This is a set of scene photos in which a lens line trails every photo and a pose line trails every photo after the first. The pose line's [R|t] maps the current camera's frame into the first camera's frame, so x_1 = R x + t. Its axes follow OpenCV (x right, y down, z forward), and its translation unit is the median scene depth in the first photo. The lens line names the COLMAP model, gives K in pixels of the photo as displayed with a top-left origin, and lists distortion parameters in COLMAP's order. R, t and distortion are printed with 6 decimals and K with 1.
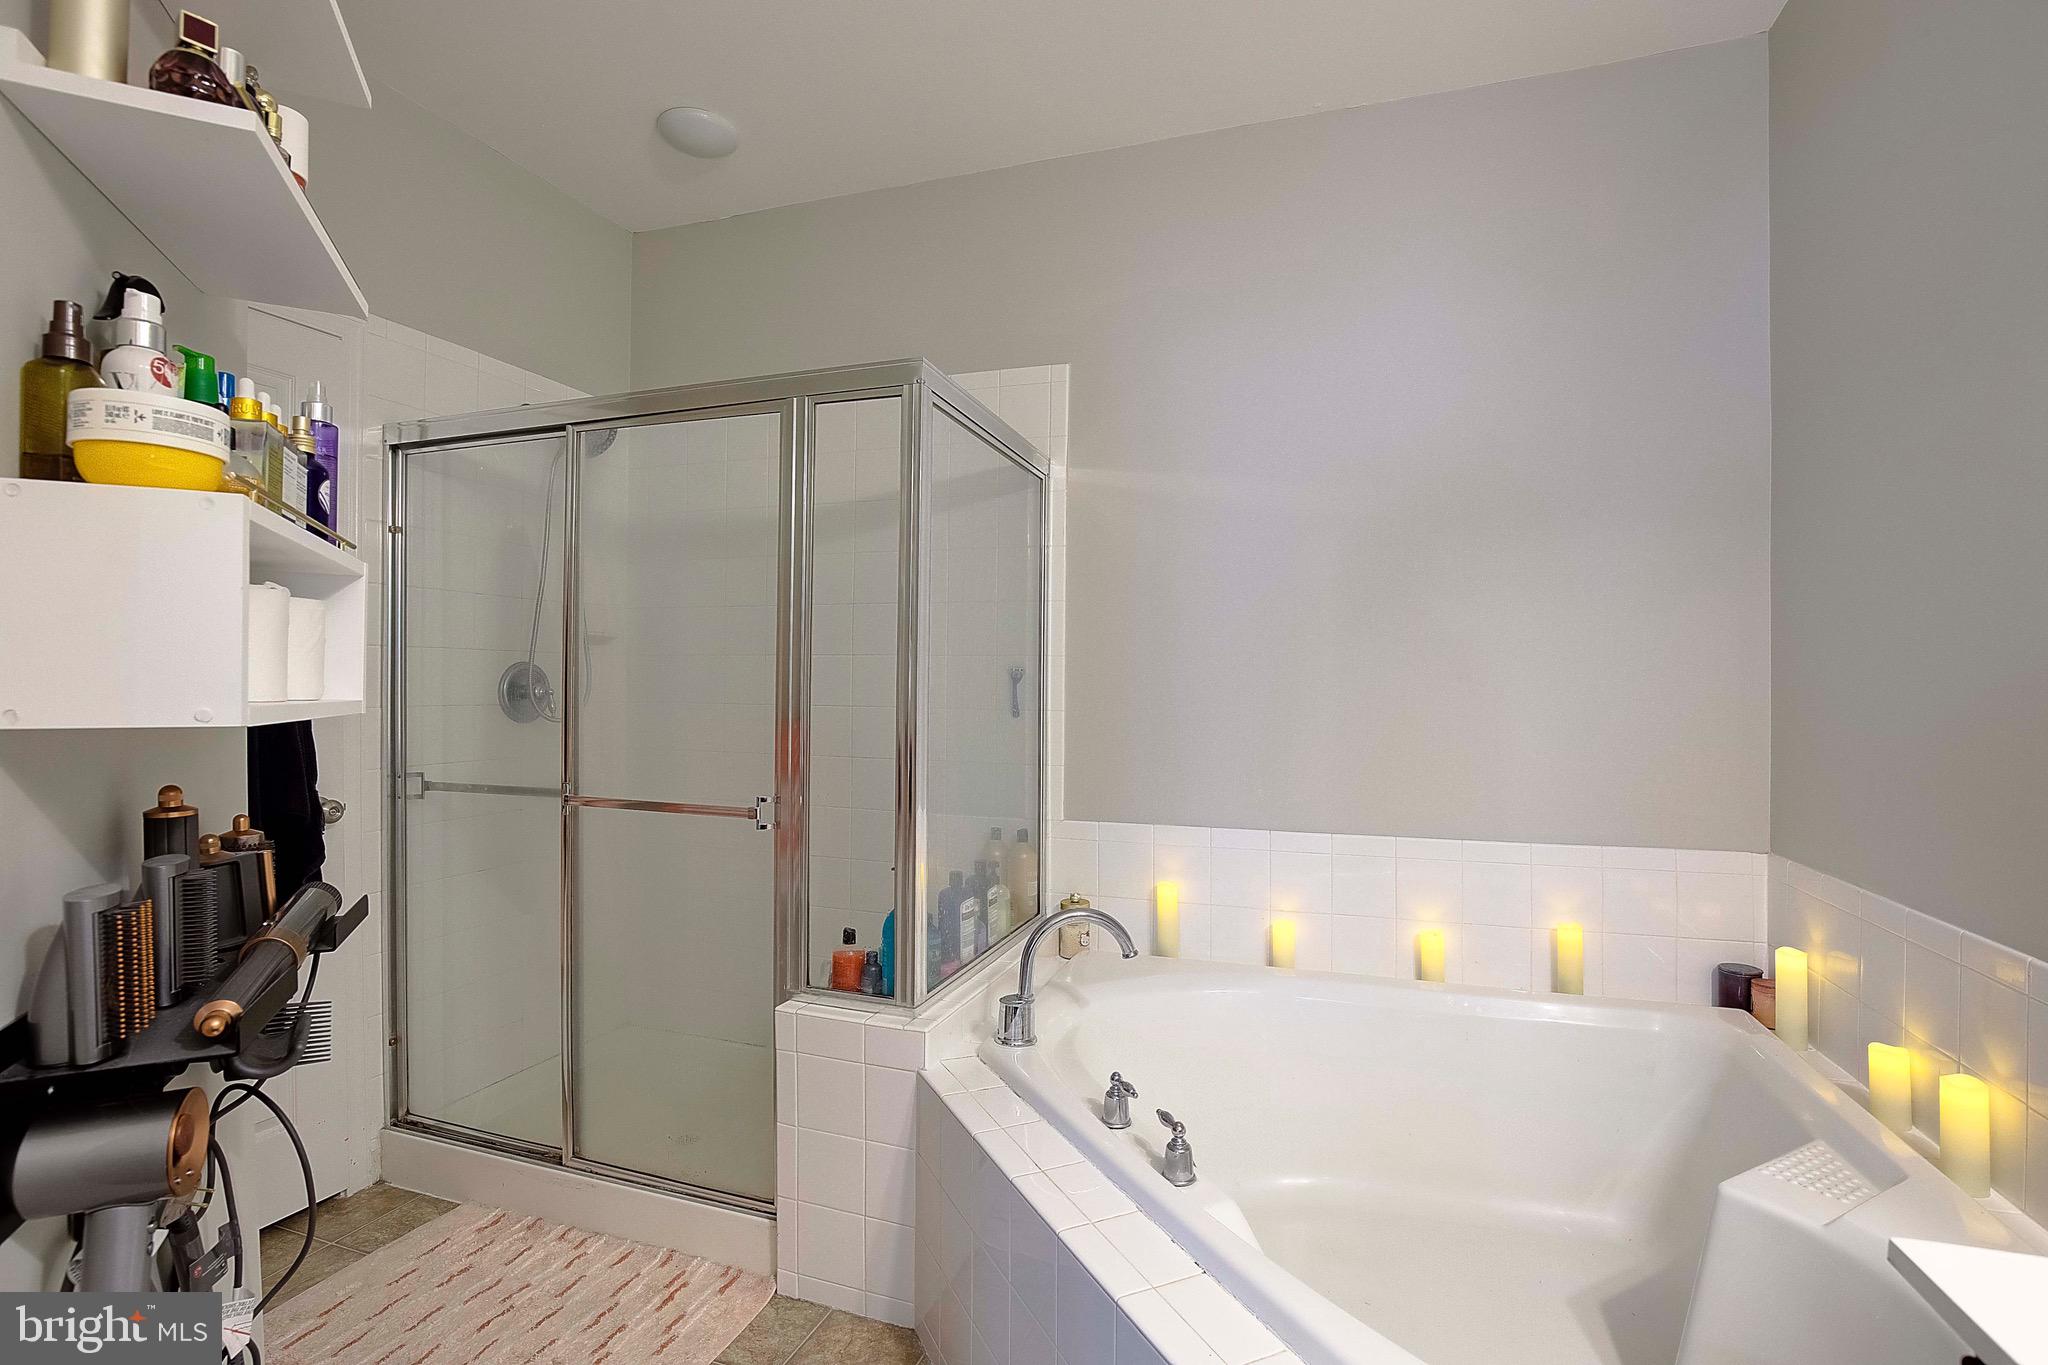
lens RADIAL K [[948.0, 0, 1025.1], [0, 948.0, 692.6], [0, 0, 1]] dist [-0.033085, 0.007647]
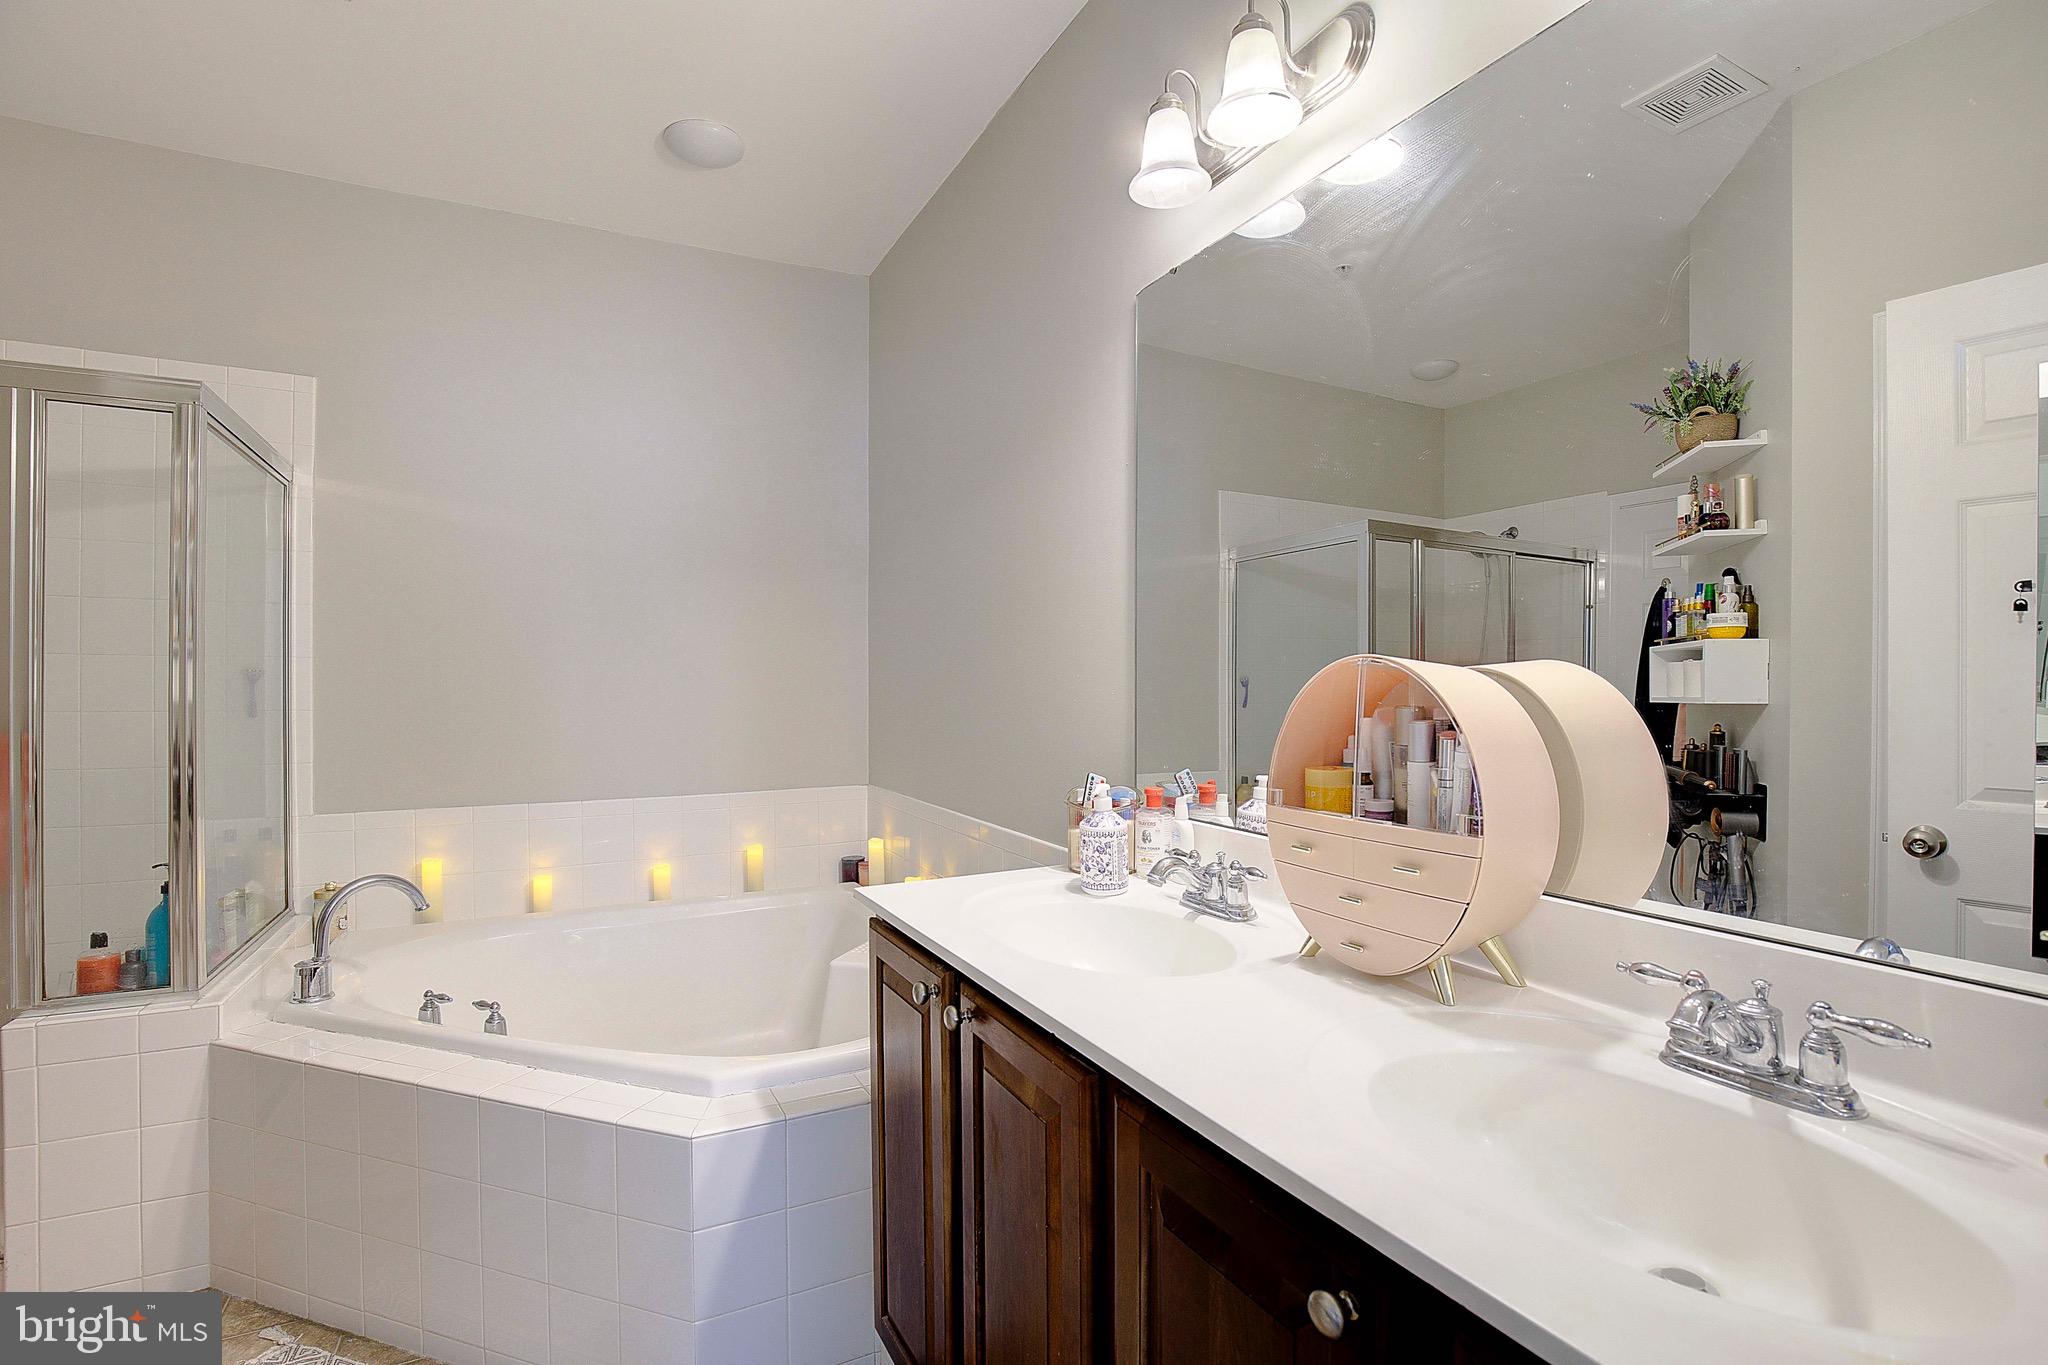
lens RADIAL K [[948.0, 0, 1023.9], [0, 948.0, 680.5], [0, 0, 1]] dist [-0.033085, 0.007647]
pose [[0.699257, -0.009157, 0.714812, -0.187222], [0.014829, 0.999889, -0.001697, 0.001084], [-0.714717, 0.011786, 0.699315, -0.357598]]
